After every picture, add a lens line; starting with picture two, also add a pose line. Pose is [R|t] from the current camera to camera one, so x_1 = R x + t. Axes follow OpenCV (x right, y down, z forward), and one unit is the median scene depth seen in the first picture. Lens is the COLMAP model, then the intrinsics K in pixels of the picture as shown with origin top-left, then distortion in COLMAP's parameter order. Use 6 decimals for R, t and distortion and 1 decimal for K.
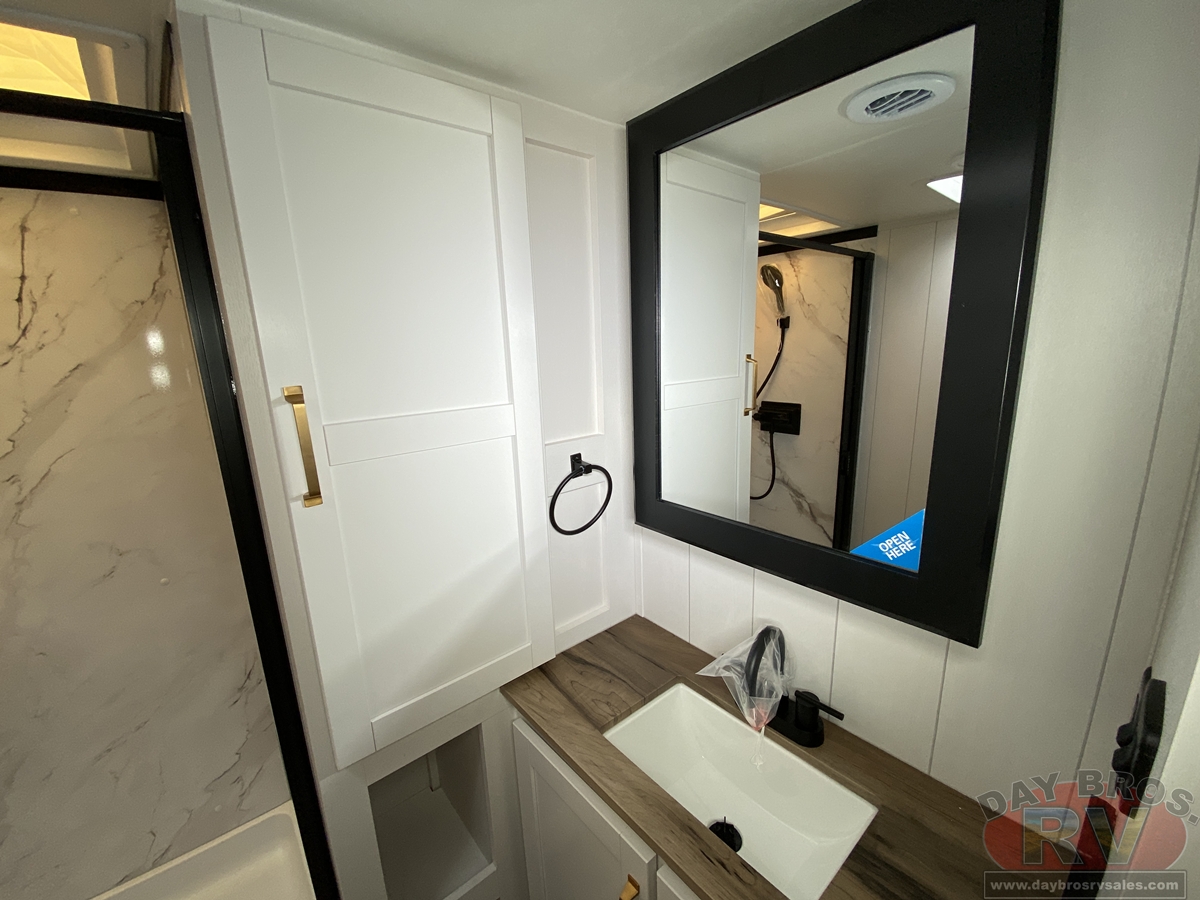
lens RADIAL K [[486.8, 0, 594.9], [0, 486.8, 453.1], [0, 0, 1]] dist [0.013976, -0.017921]
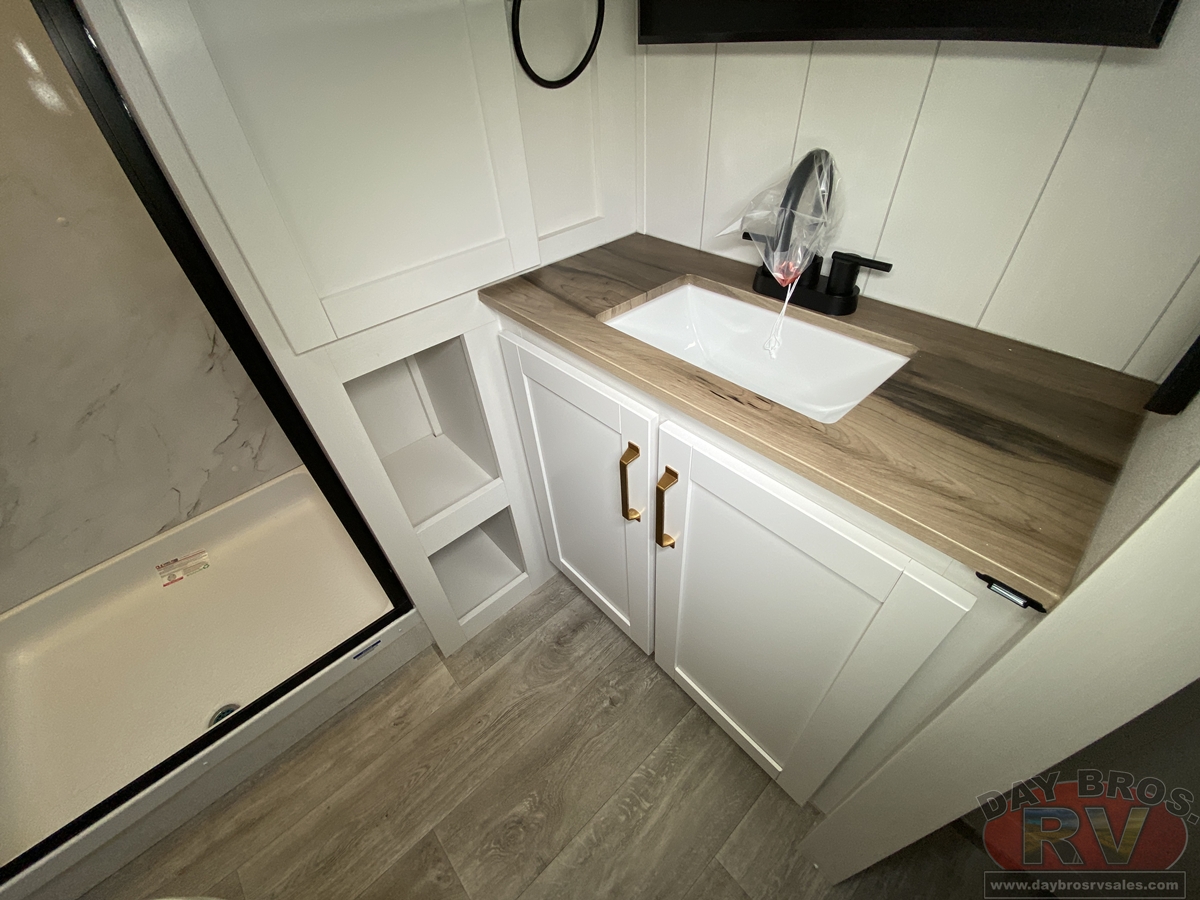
lens RADIAL K [[486.8, 0, 594.9], [0, 486.8, 453.1], [0, 0, 1]] dist [0.013976, -0.017921]
pose [[0.999268, -0.038247, 0.000756, -0.001152], [0.033087, 0.874028, 0.484748, 0.323901], [-0.019201, -0.484368, 0.874654, 0.113033]]
